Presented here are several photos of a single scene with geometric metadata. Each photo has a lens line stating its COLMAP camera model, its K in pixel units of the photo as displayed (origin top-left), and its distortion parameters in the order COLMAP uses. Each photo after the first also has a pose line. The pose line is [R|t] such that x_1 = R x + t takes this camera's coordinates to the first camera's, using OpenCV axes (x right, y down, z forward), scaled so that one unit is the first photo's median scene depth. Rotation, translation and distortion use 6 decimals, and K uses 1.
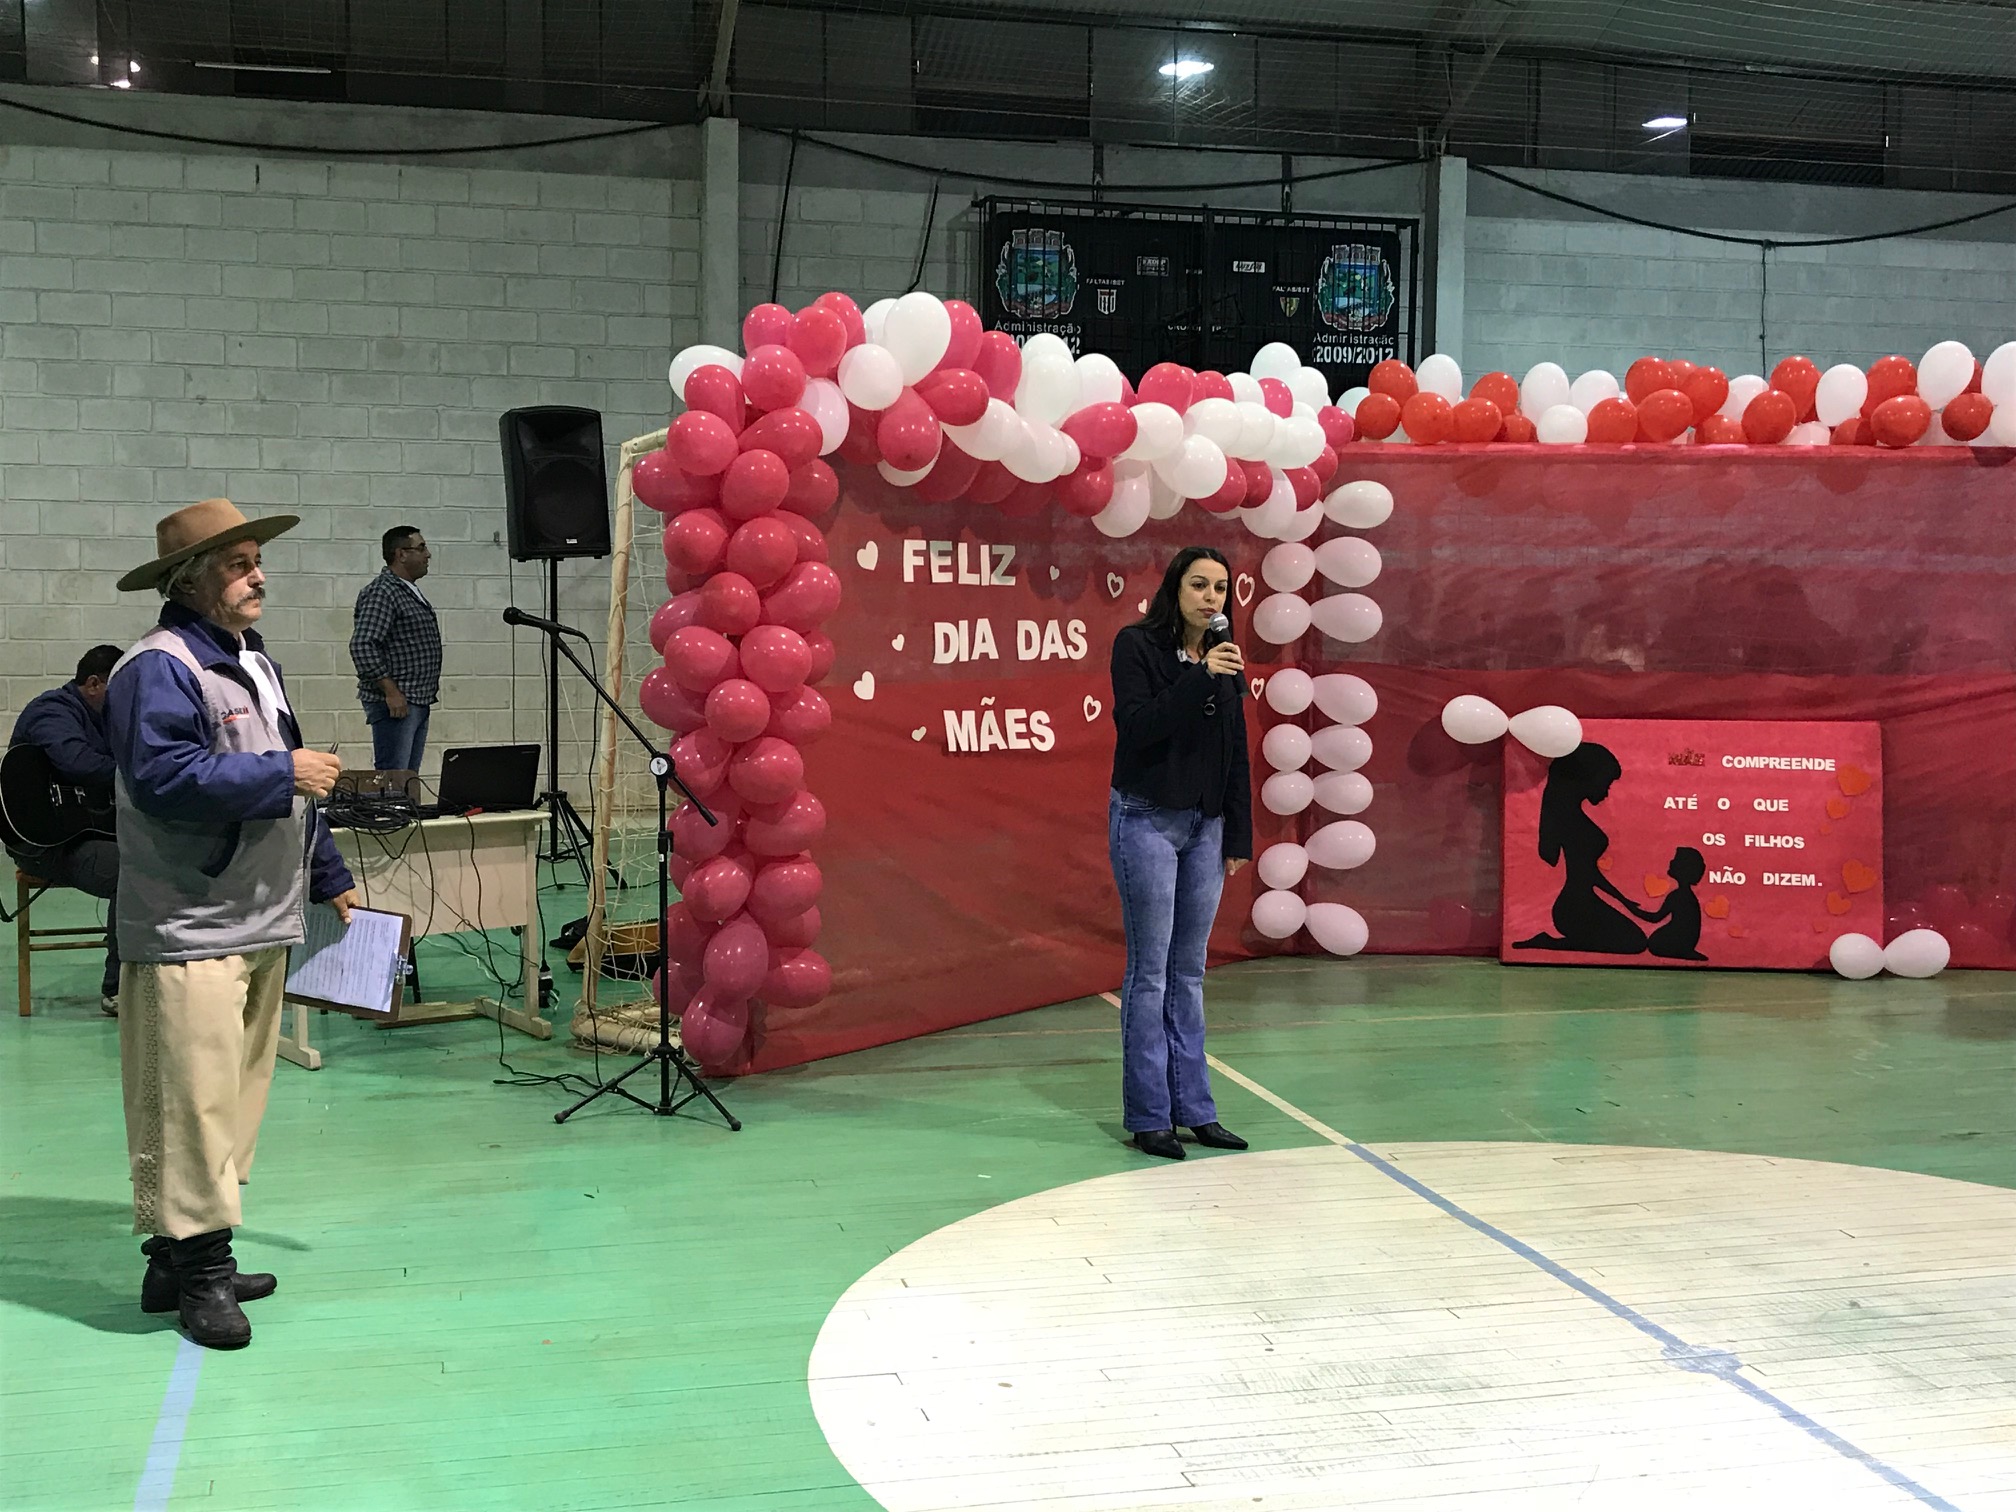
lens RADIAL K [[2328.5, 0, 1007.0], [0, 2328.5, 753.1], [0, 0, 1]] dist [0.048320, 0.000000]
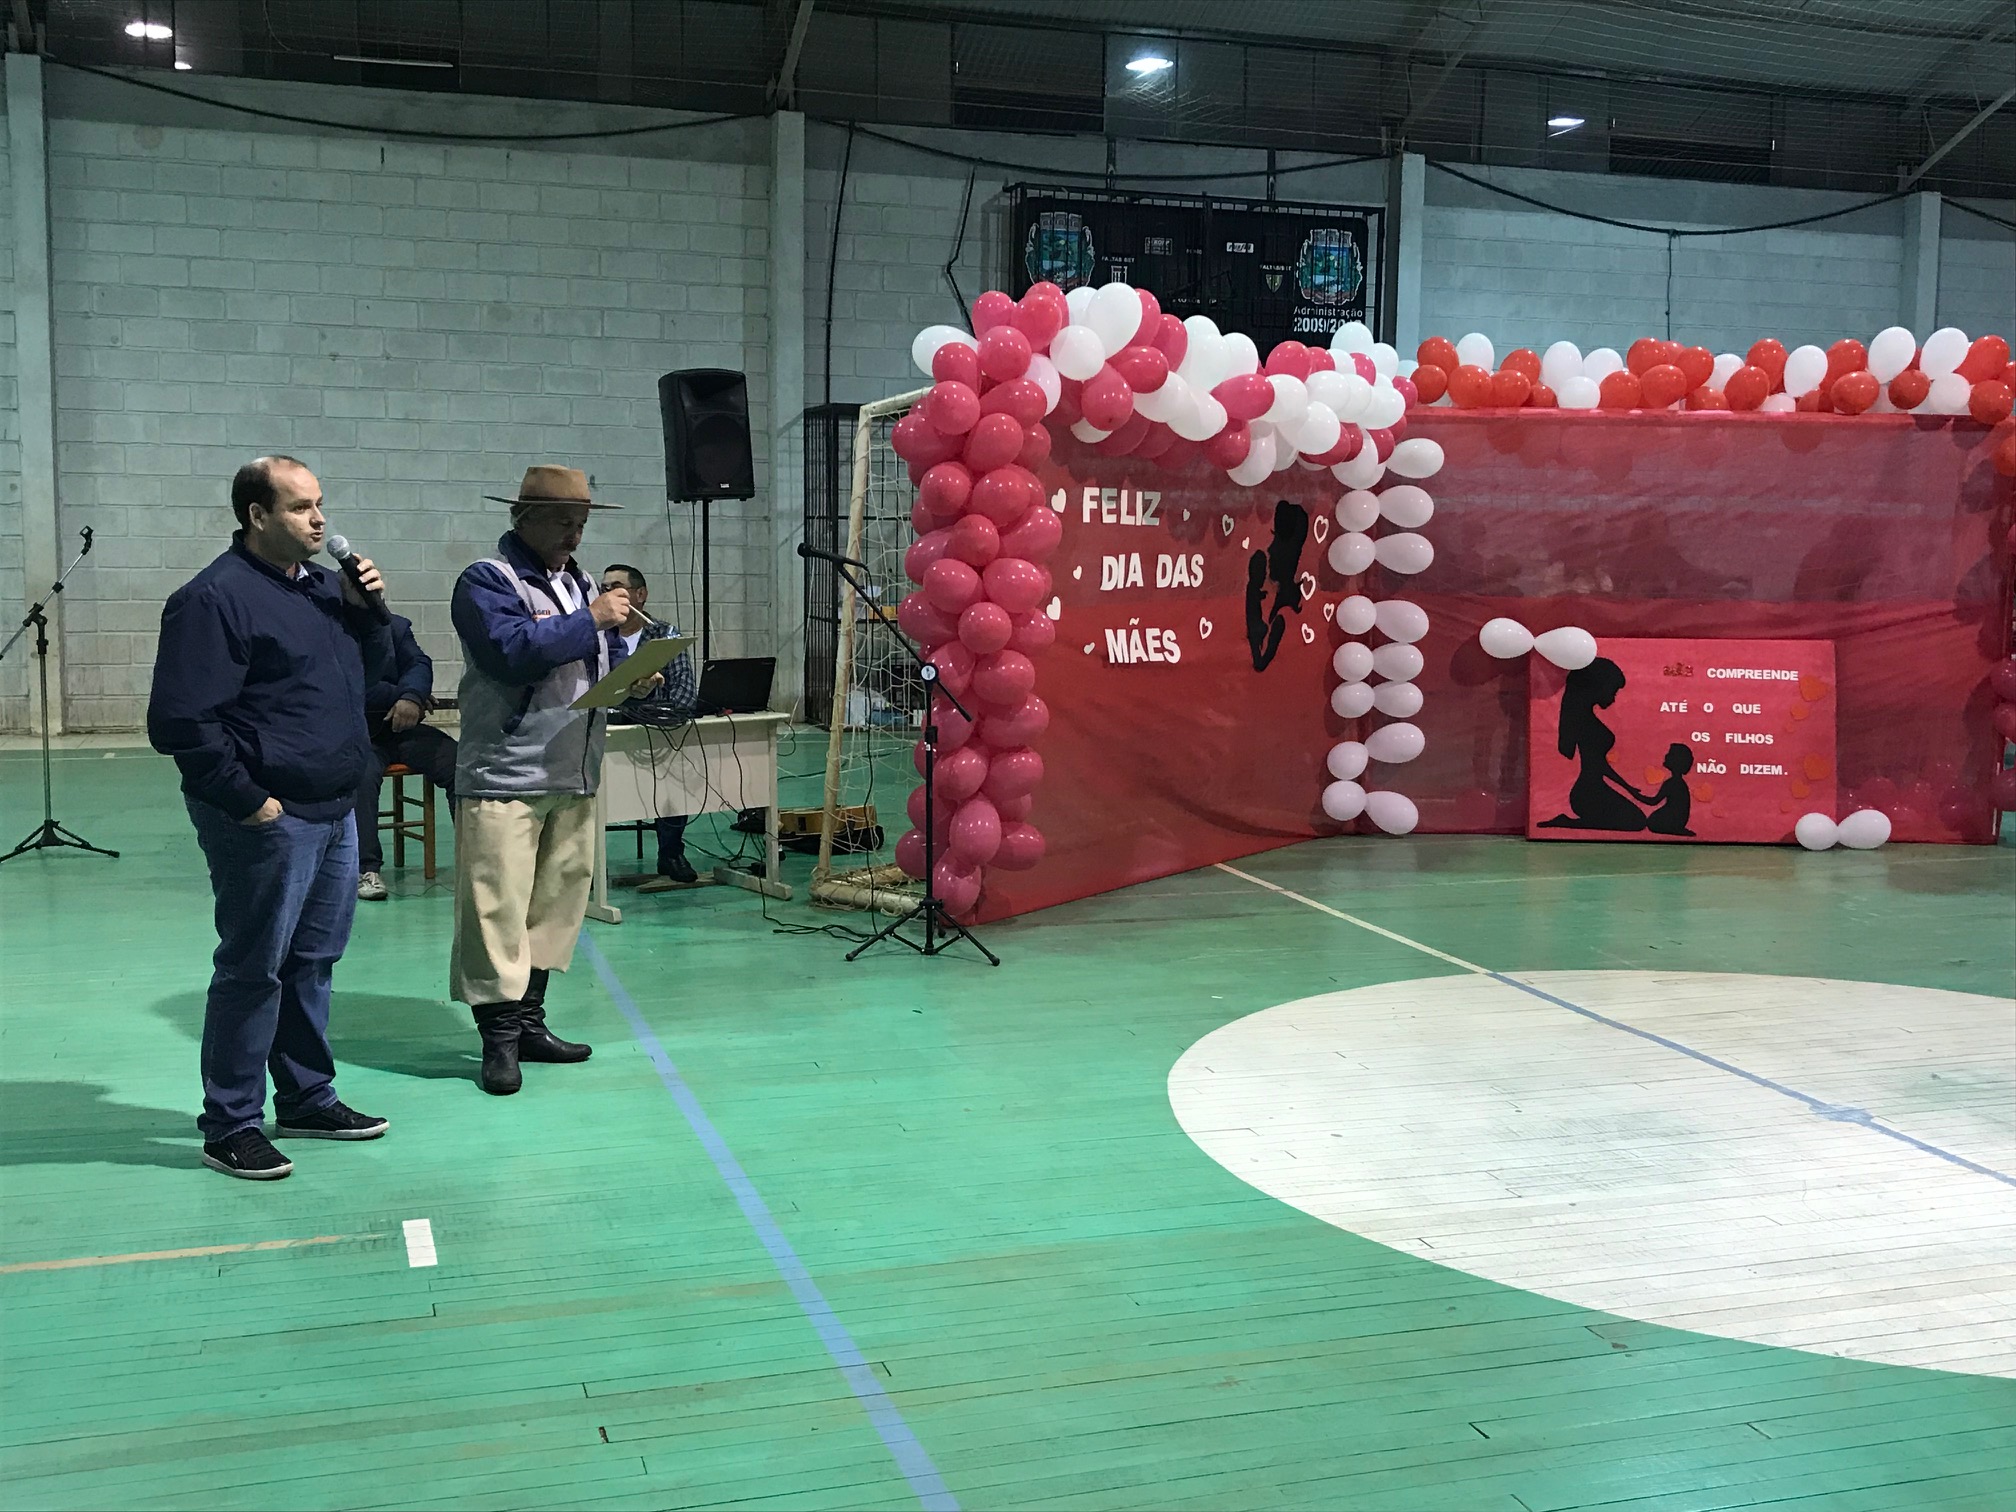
lens RADIAL K [[2125.9, 0, 1008.6], [0, 2125.9, 759.6], [0, 0, 1]] dist [0.038868, 0.000000]
pose [[0.998129, -0.001985, 0.061118, -0.124474], [-0.000373, 0.999256, 0.038556, 0.005879], [-0.061149, -0.038507, 0.997386, -0.086166]]
